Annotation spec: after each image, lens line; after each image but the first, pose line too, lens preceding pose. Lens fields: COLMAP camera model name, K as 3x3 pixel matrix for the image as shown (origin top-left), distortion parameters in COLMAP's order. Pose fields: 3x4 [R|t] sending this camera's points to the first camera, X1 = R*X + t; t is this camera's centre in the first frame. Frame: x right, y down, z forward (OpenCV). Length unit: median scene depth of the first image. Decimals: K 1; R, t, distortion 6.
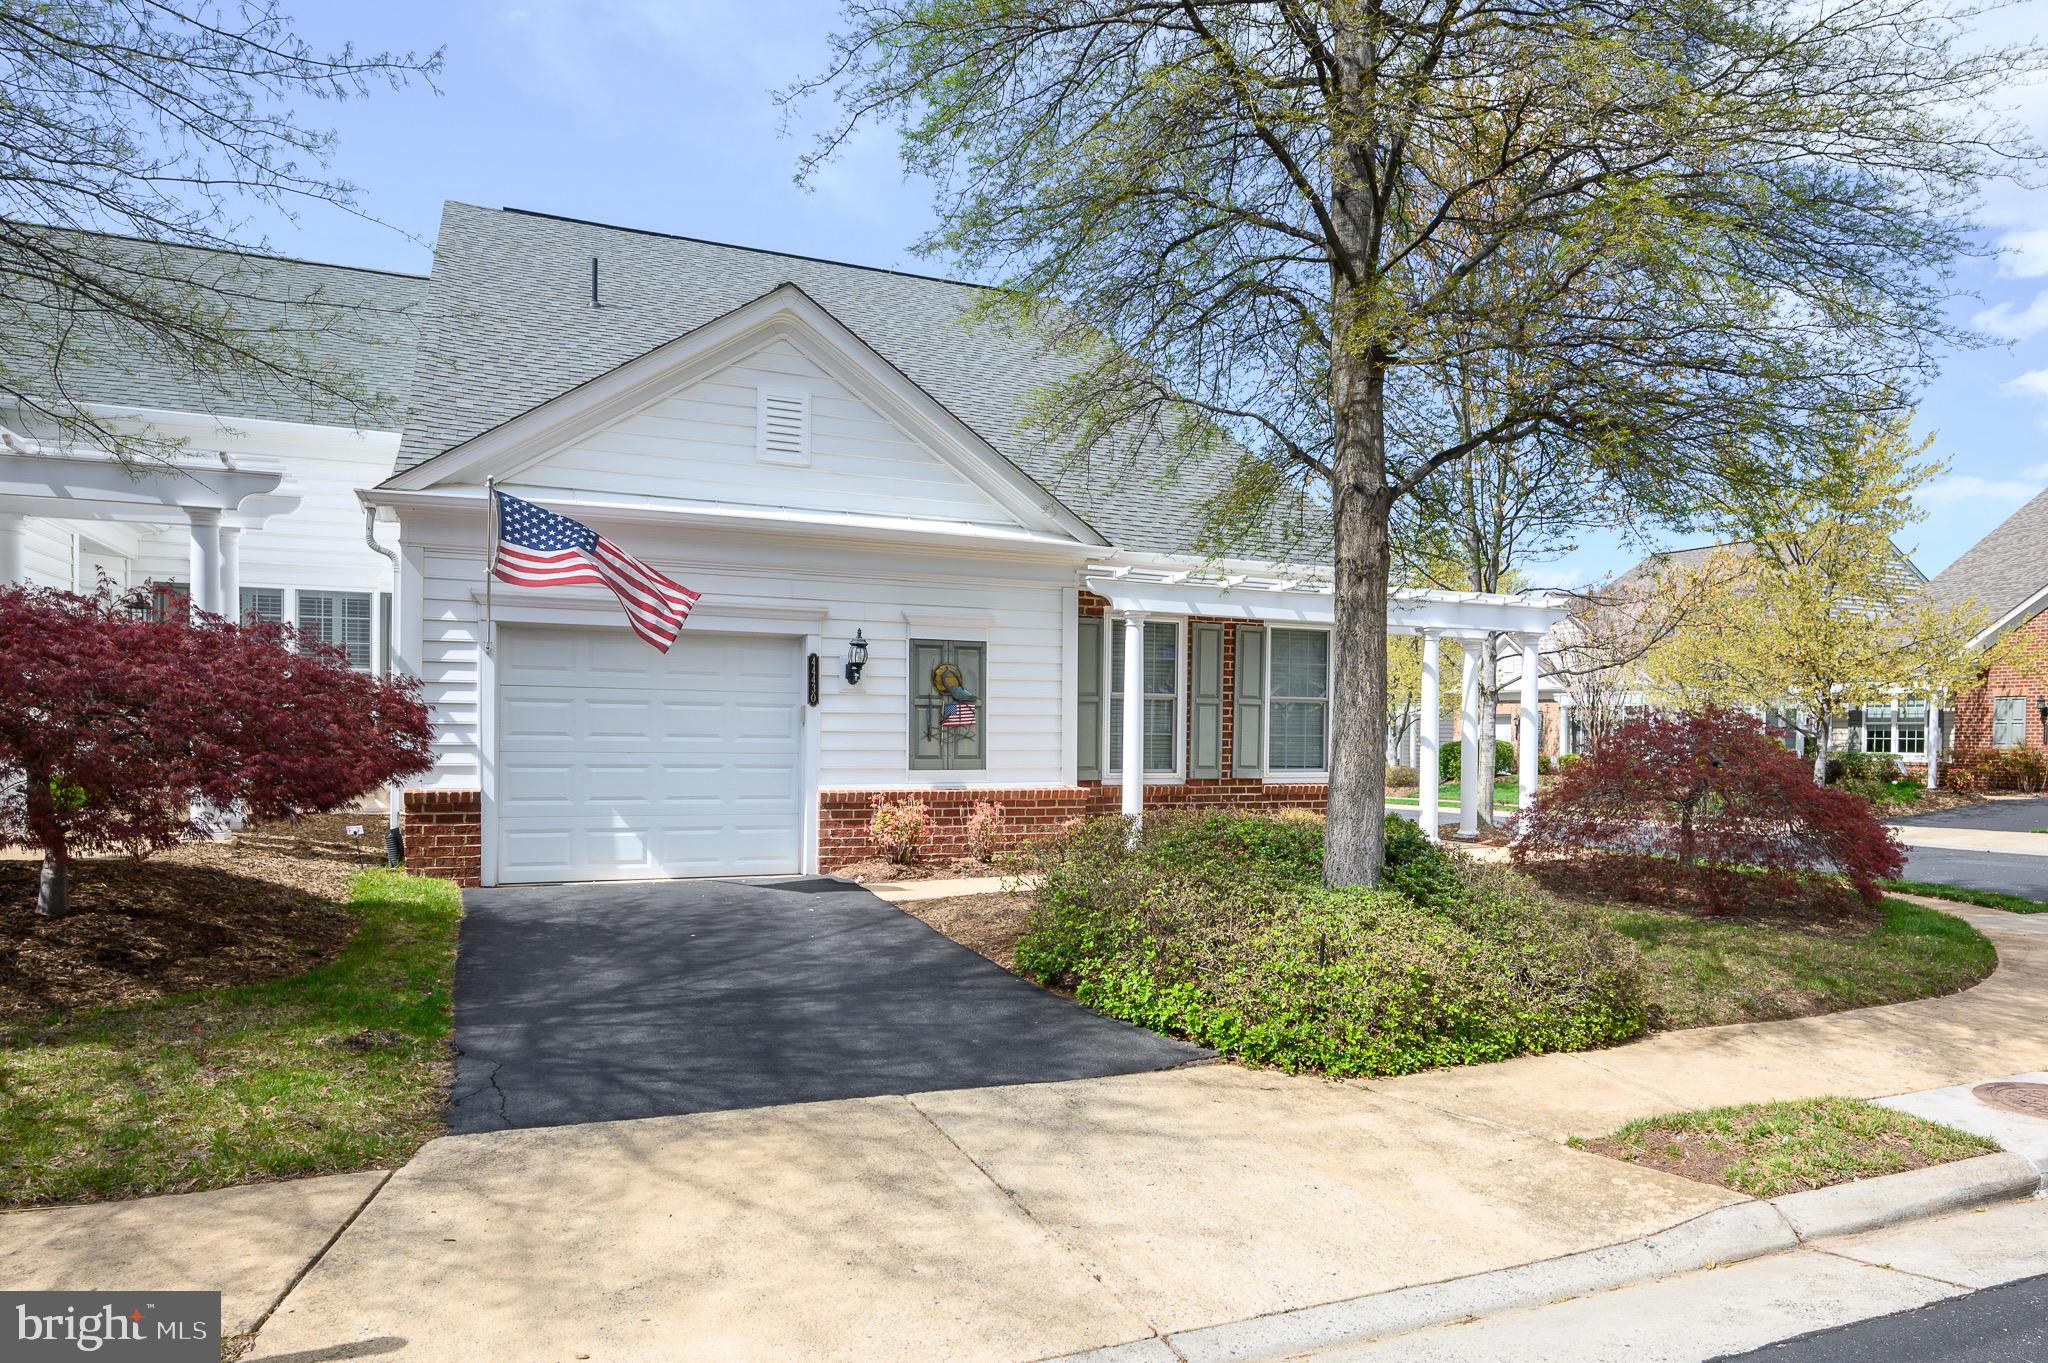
lens RADIAL K [[1175.8, 0, 1031.7], [0, 1175.8, 700.5], [0, 0, 1]] dist [-0.002738, 0.004448]
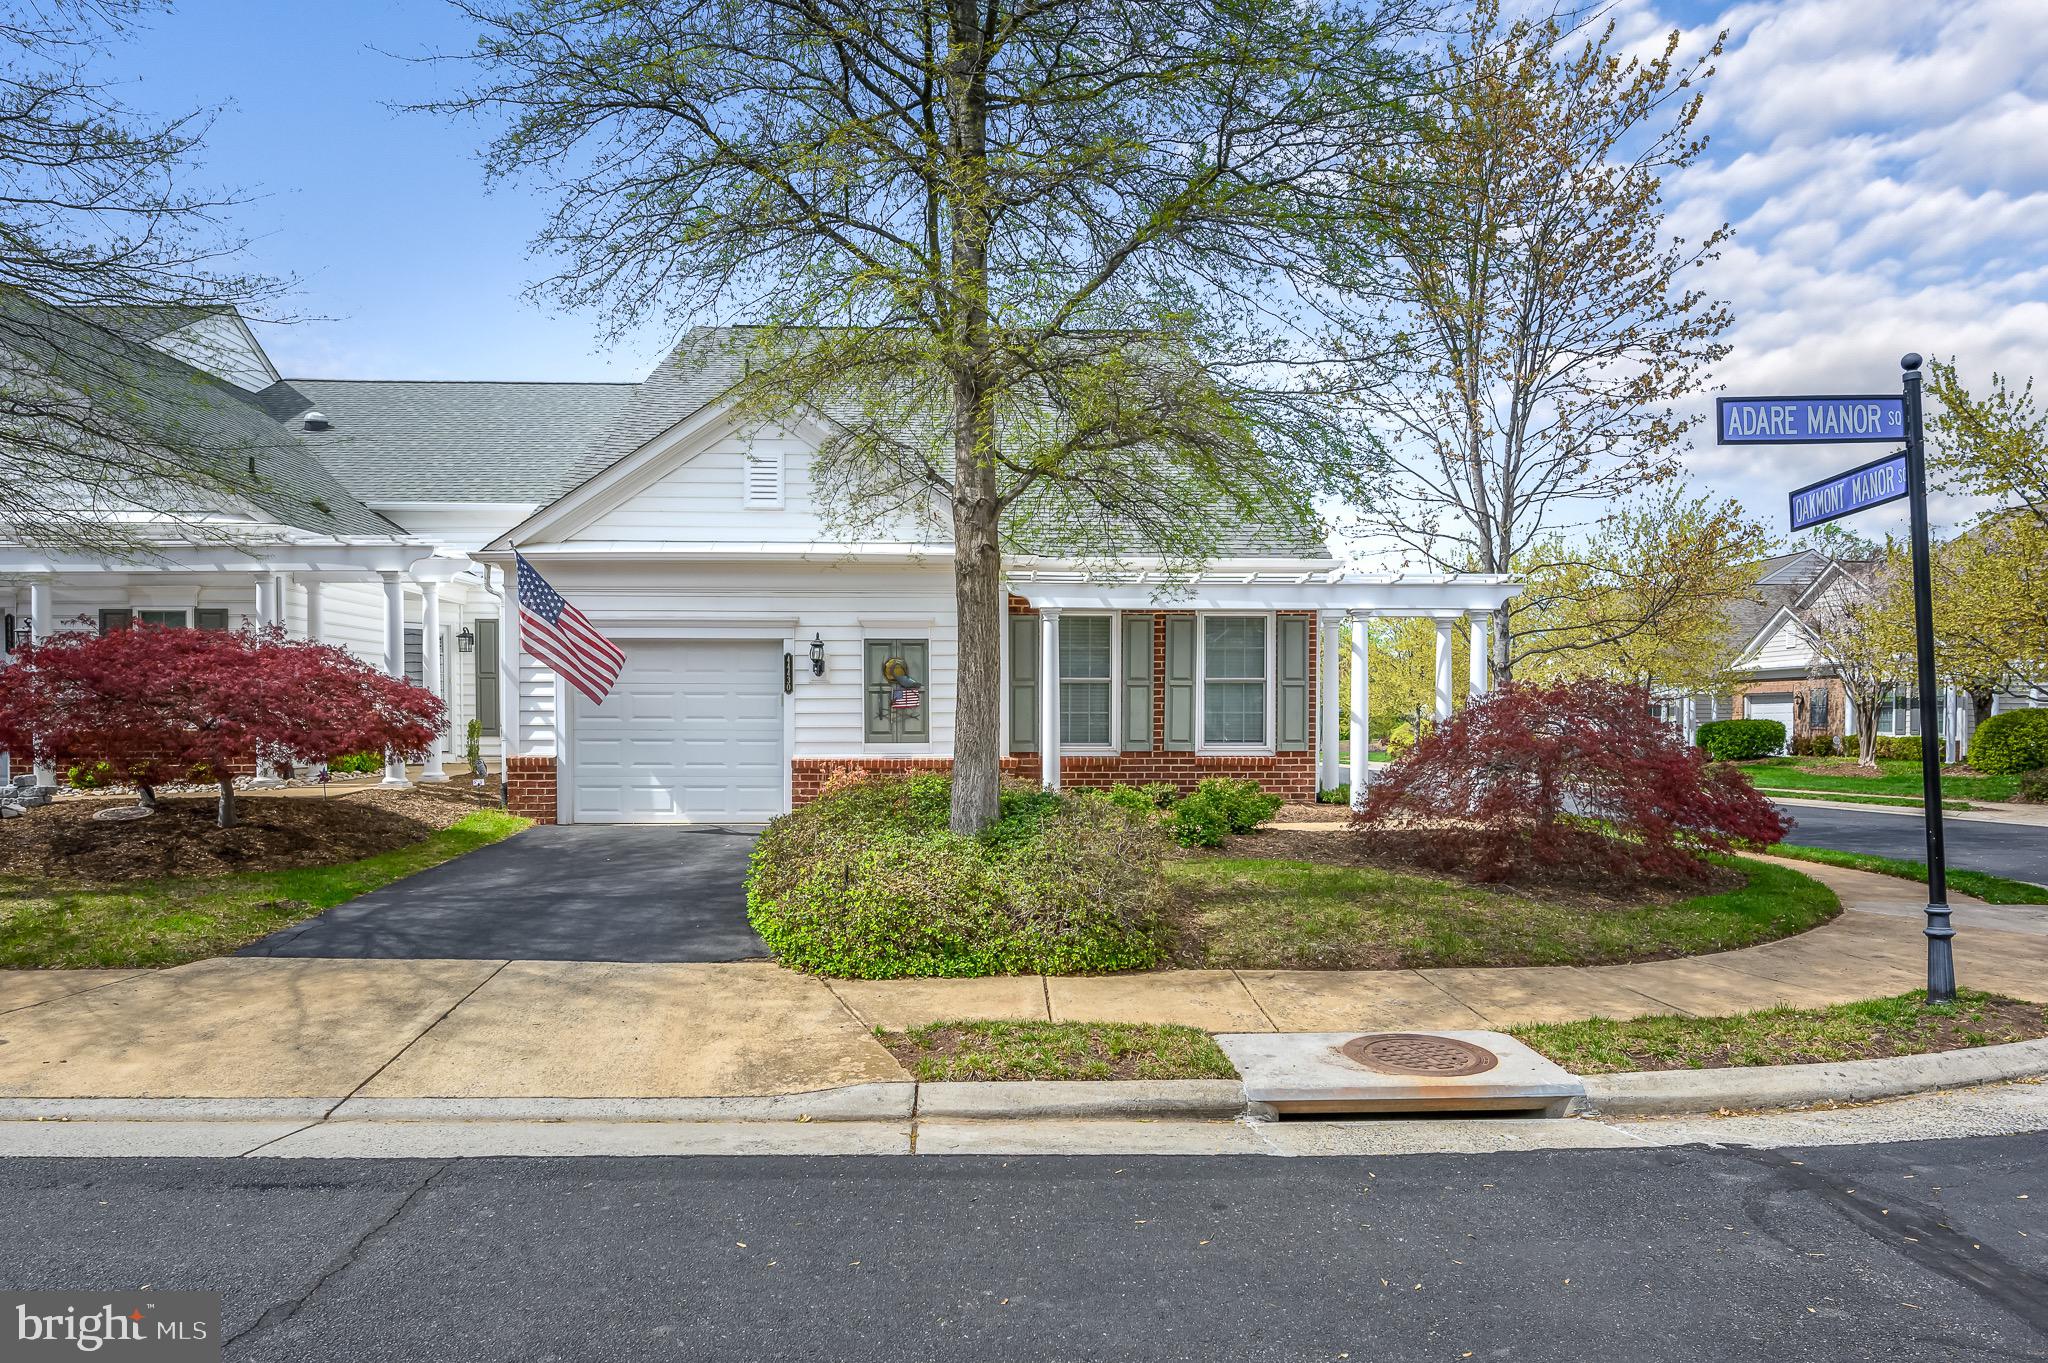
lens RADIAL K [[1042.6, 0, 1024.4], [0, 1042.6, 683.1], [0, 0, 1]] dist [-0.001289, 0.000417]
pose [[0.935141, -0.022838, -0.353538, 0.460979], [0.019246, 0.999721, -0.013674, 0.013791], [0.353751, 0.005983, 0.935320, 0.016185]]
